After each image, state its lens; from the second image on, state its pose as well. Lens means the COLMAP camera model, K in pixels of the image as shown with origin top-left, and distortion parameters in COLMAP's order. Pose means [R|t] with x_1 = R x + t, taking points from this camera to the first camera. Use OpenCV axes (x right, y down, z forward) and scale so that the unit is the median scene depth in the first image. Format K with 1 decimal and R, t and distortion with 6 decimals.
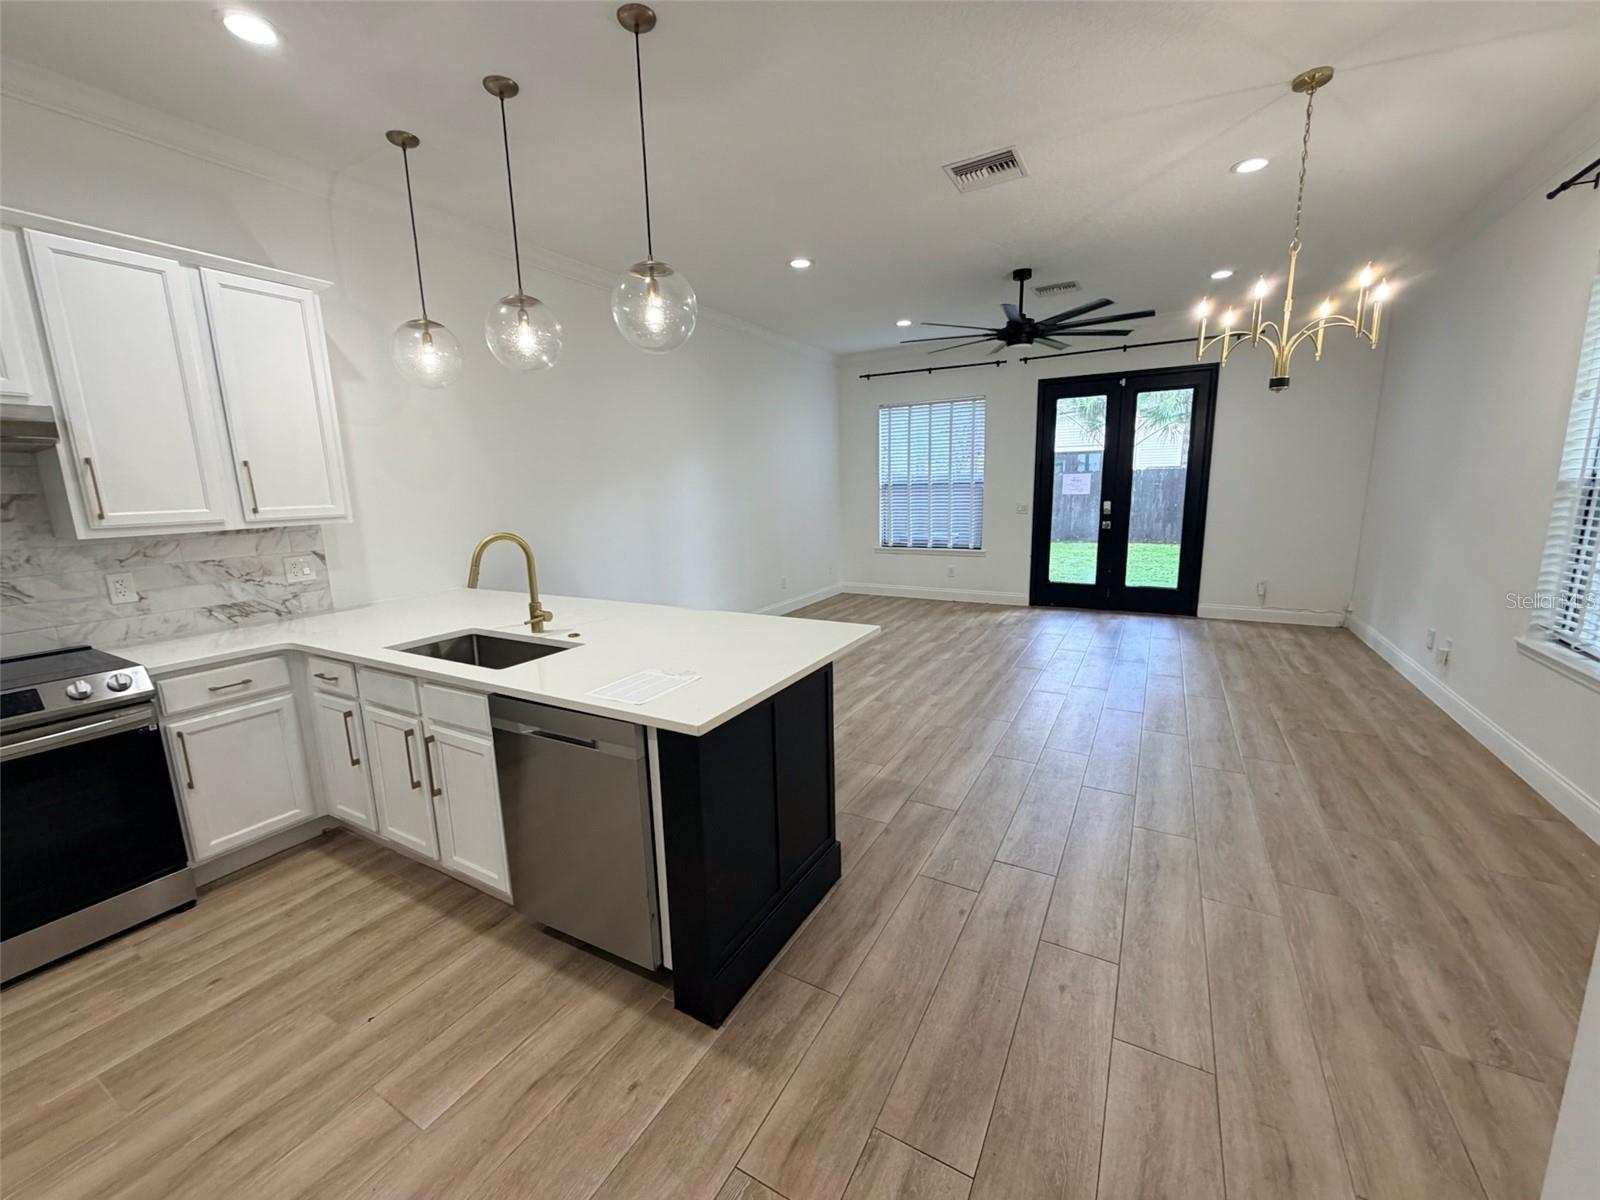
lens RADIAL K [[638.7, 0, 801.0], [0, 638.7, 599.7], [0, 0, 1]] dist [0.000864, -0.000599]
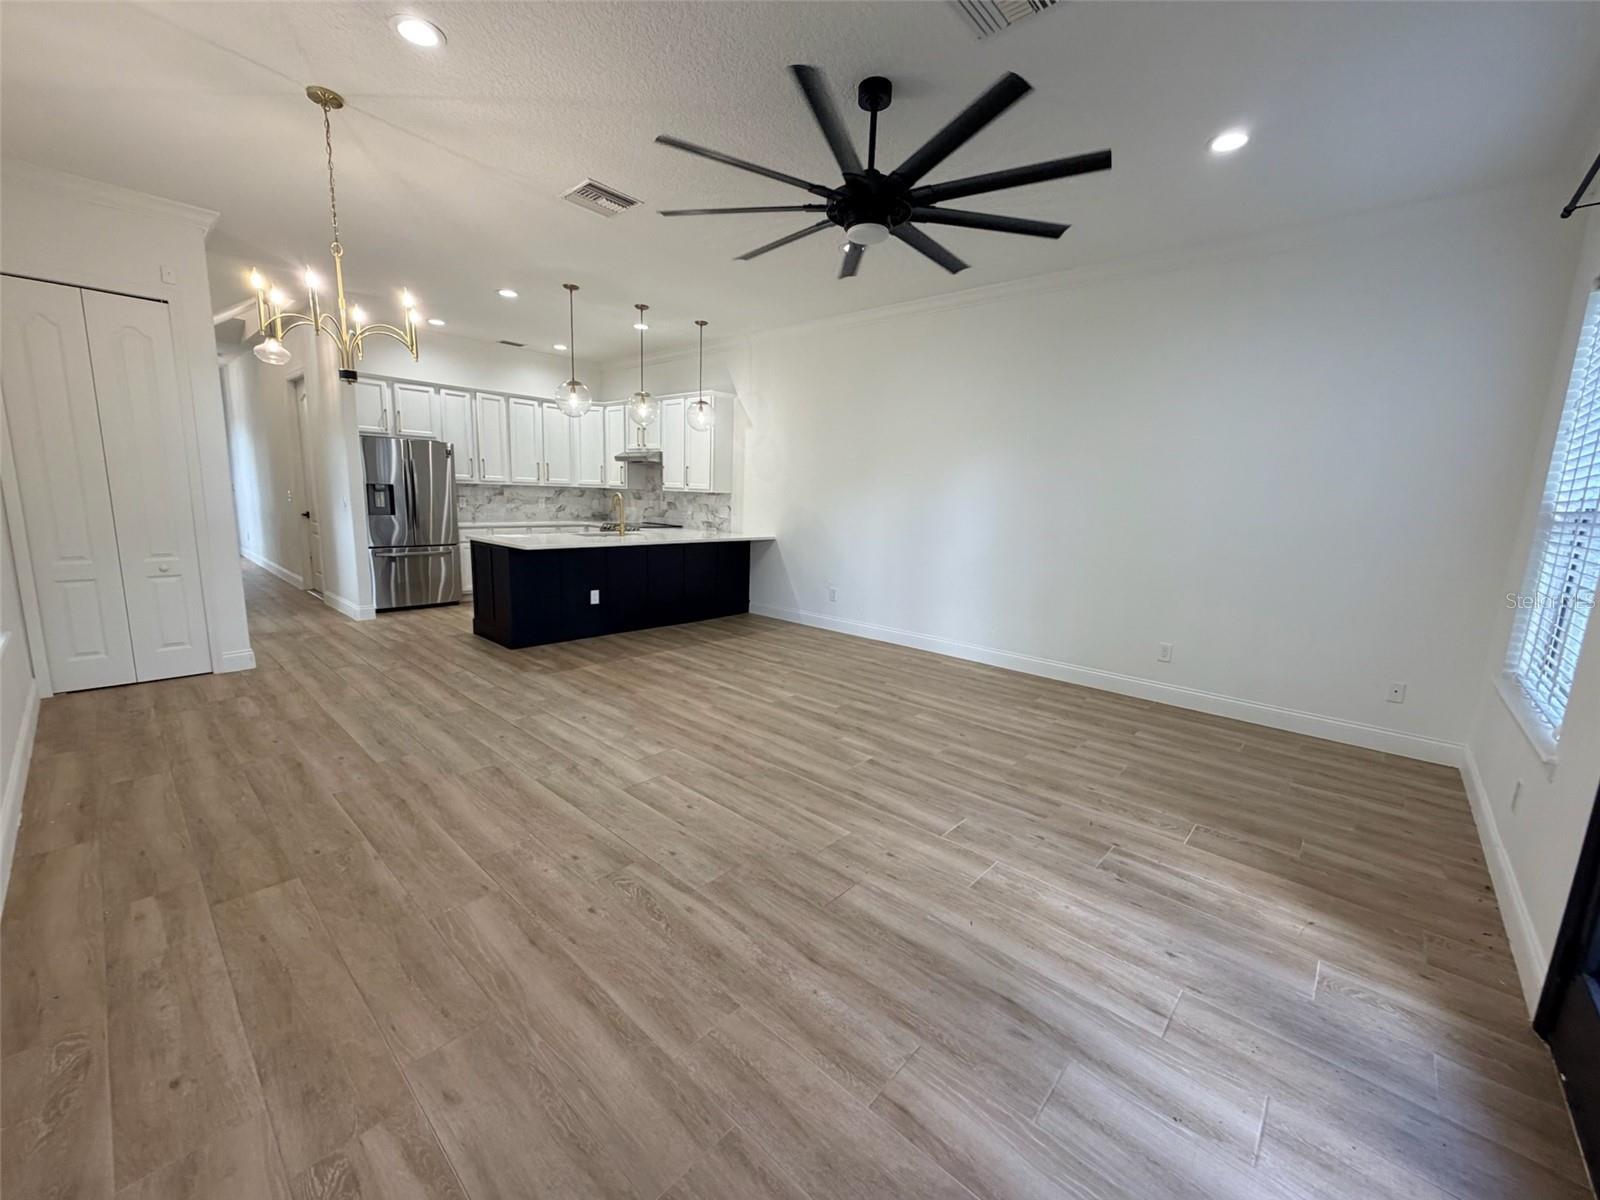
lens RADIAL K [[638.7, 0, 793.2], [0, 638.7, 599.7], [0, 0, 1]] dist [0.000864, -0.000599]
pose [[-0.230957, 0.179922, -0.956184, 1.623881], [-0.203553, 0.952071, 0.228314, -0.365795], [0.951433, 0.247364, -0.183264, 1.943042]]
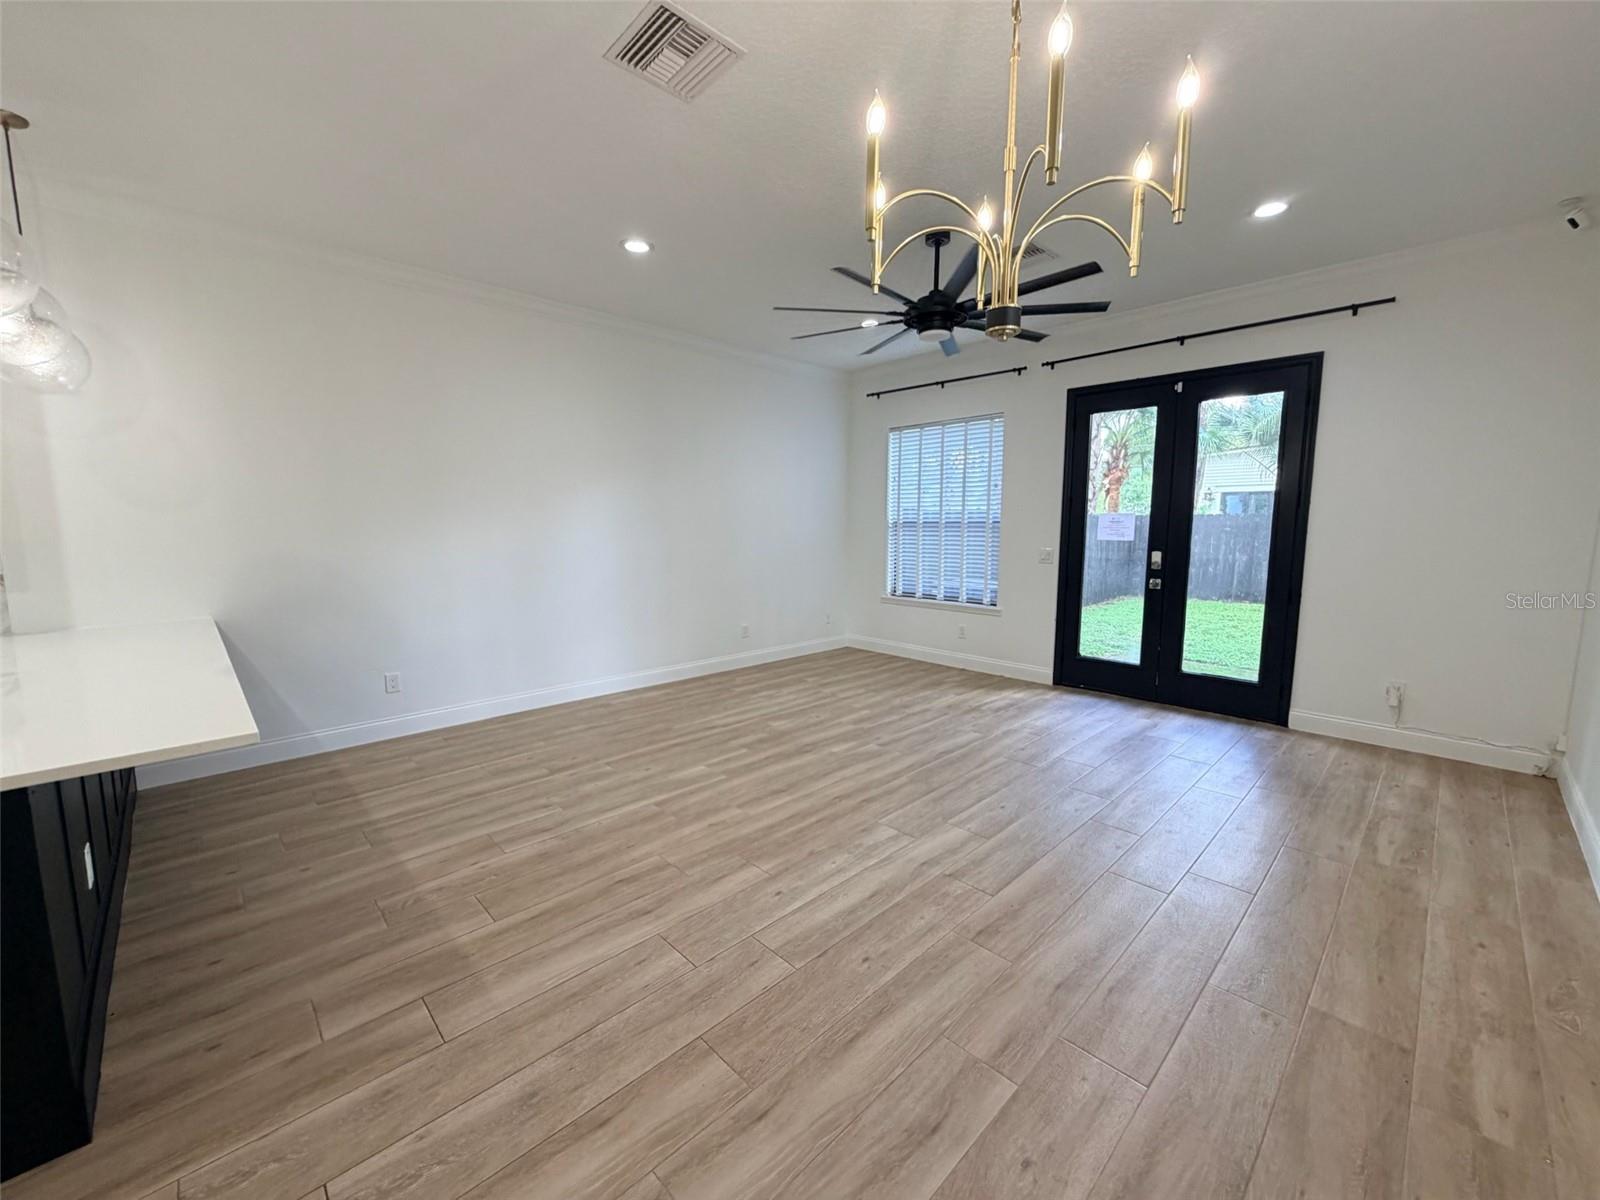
lens RADIAL K [[638.7, 0, 798.9], [0, 638.7, 602.1], [0, 0, 1]] dist [0.000864, -0.000599]
pose [[0.957778, 0.059657, -0.281250, 0.724668], [-0.074315, 0.996361, -0.041734, -0.089559], [0.277737, 0.060873, 0.958727, 0.486987]]
